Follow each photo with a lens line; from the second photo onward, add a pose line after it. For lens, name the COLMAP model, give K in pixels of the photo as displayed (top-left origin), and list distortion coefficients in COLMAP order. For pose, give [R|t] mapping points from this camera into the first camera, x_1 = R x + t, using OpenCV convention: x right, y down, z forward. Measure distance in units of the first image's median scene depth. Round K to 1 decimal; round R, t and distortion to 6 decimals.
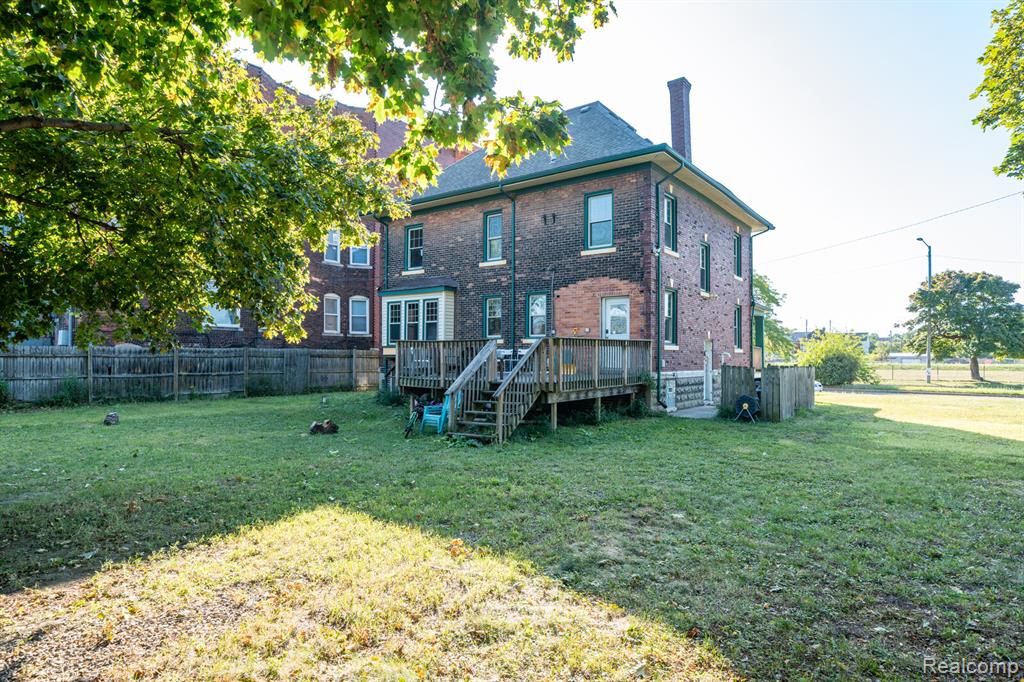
lens RADIAL K [[588.9, 0, 512.4], [0, 588.9, 342.6], [0, 0, 1]] dist [-0.001905, -0.000096]
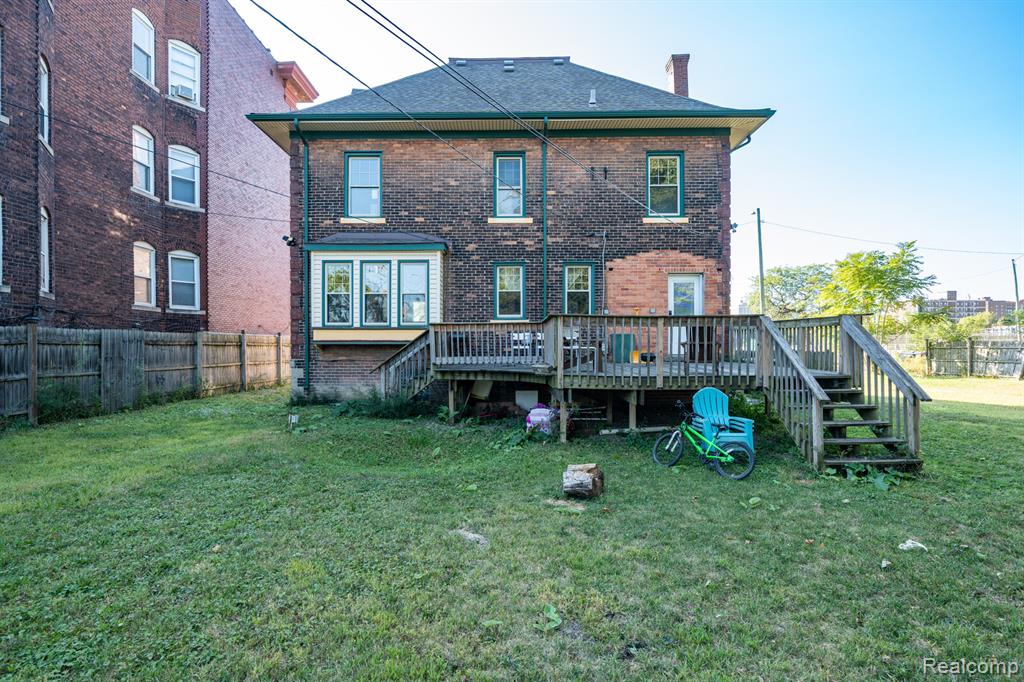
lens RADIAL K [[507.8, 0, 510.4], [0, 507.8, 340.6], [0, 0, 1]] dist [-0.000557, -0.000020]
pose [[0.809115, -0.000037, 0.587650, -0.420340], [-0.009207, 0.999876, 0.012740, 0.013071], [-0.587578, -0.015719, 0.809015, 0.463723]]
